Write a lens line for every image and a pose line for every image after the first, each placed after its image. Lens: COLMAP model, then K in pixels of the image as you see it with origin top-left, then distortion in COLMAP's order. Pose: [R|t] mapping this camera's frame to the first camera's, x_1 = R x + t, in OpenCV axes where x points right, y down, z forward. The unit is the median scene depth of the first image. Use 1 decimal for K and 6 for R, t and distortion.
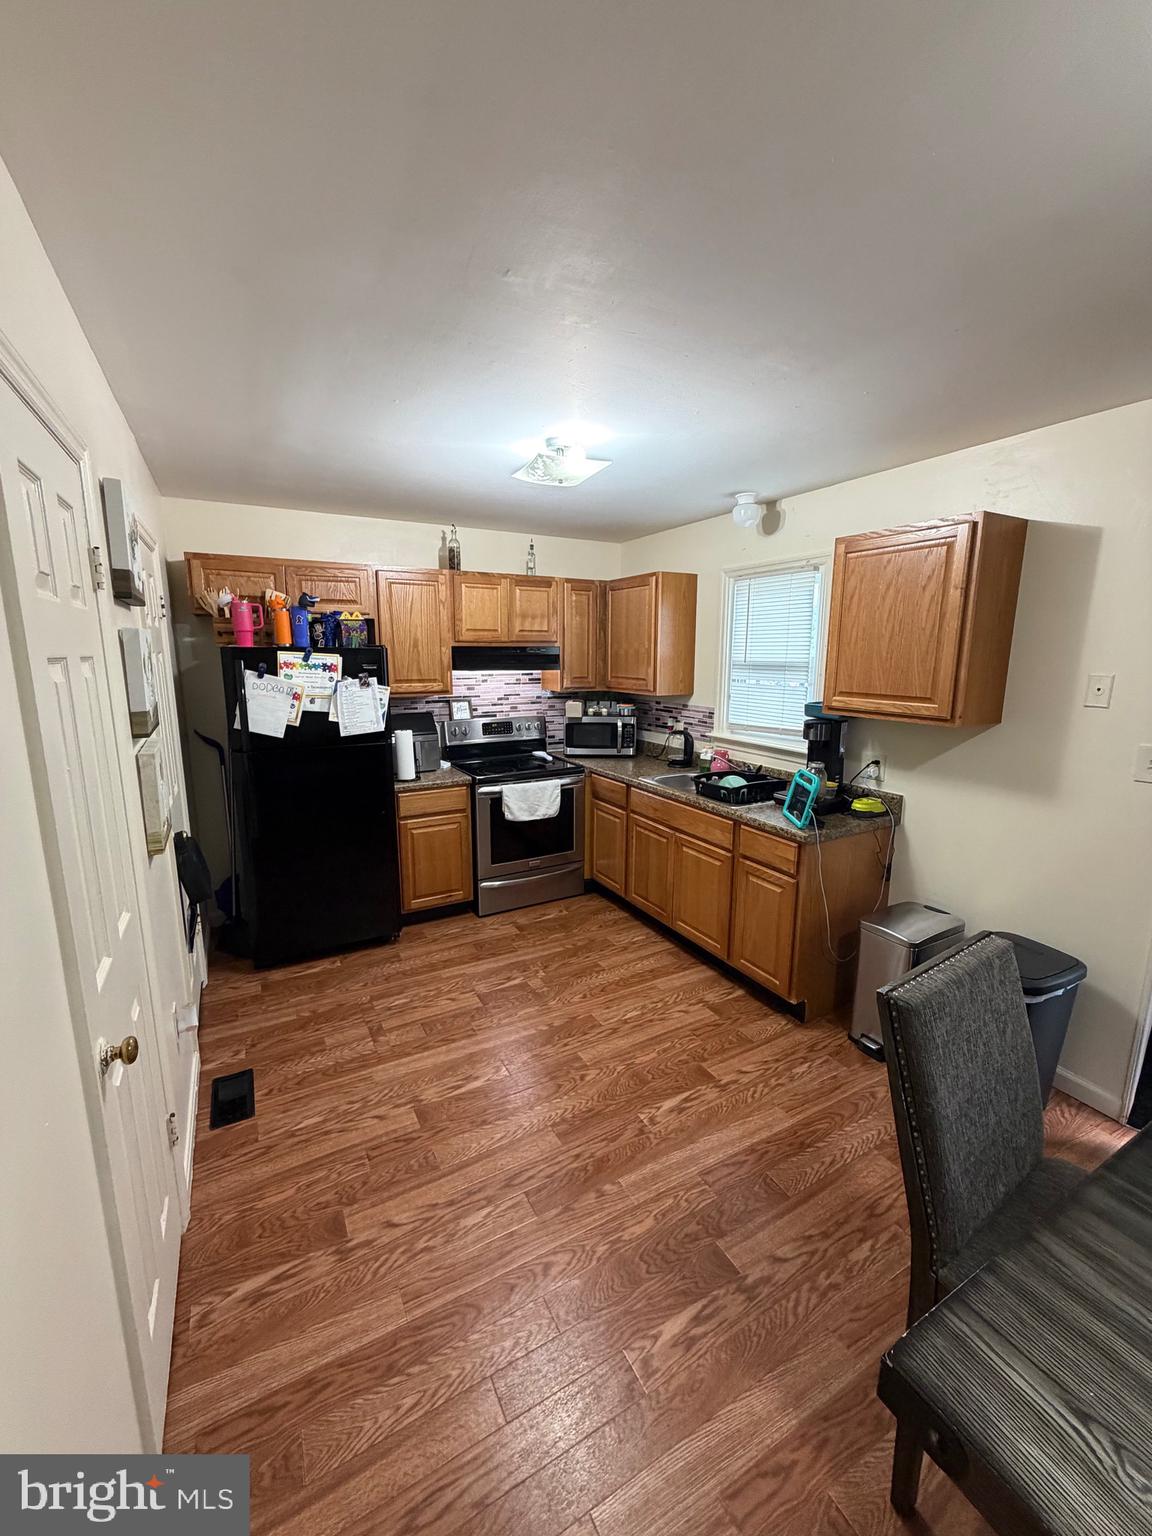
lens RADIAL K [[626.1, 0, 576.7], [0, 626.1, 768.0], [0, 0, 1]] dist [0.023042, -0.000081]
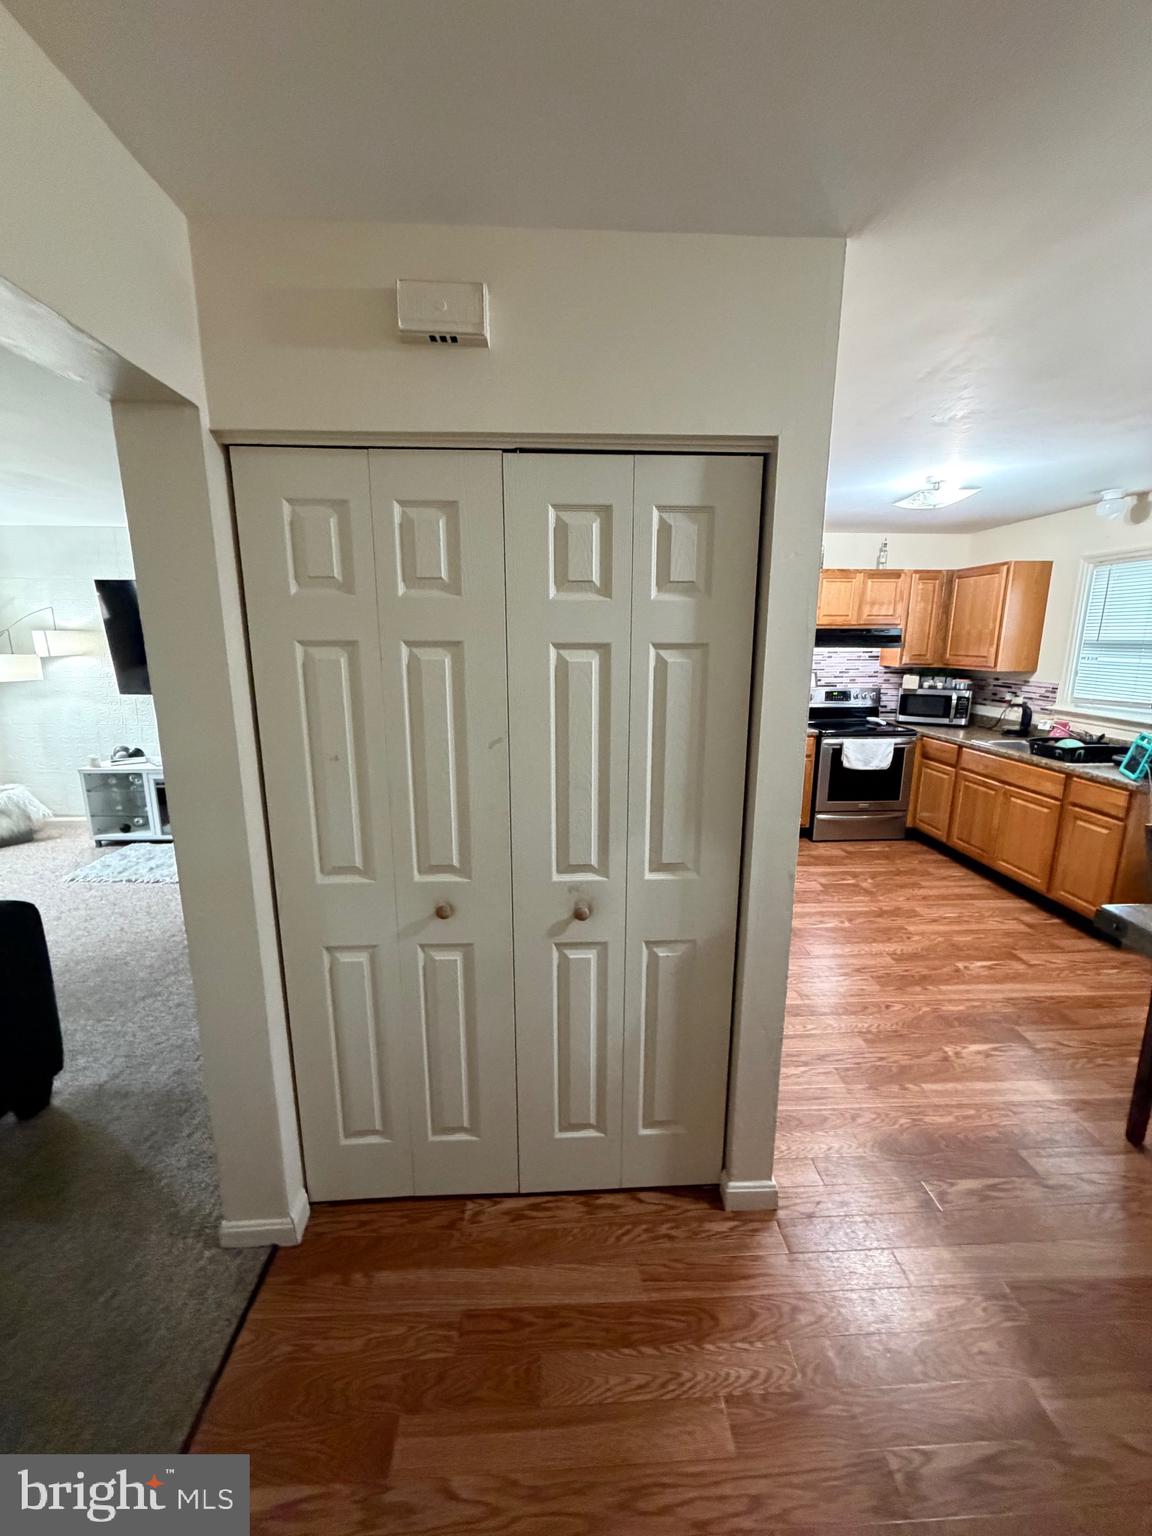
lens RADIAL K [[626.1, 0, 584.9], [0, 626.1, 760.0], [0, 0, 1]] dist [0.023042, -0.000081]
pose [[0.902777, 0.086432, -0.421335, -0.046466], [-0.080114, 0.996249, 0.032713, 0.063152], [0.422582, 0.004222, 0.906315, -0.332933]]
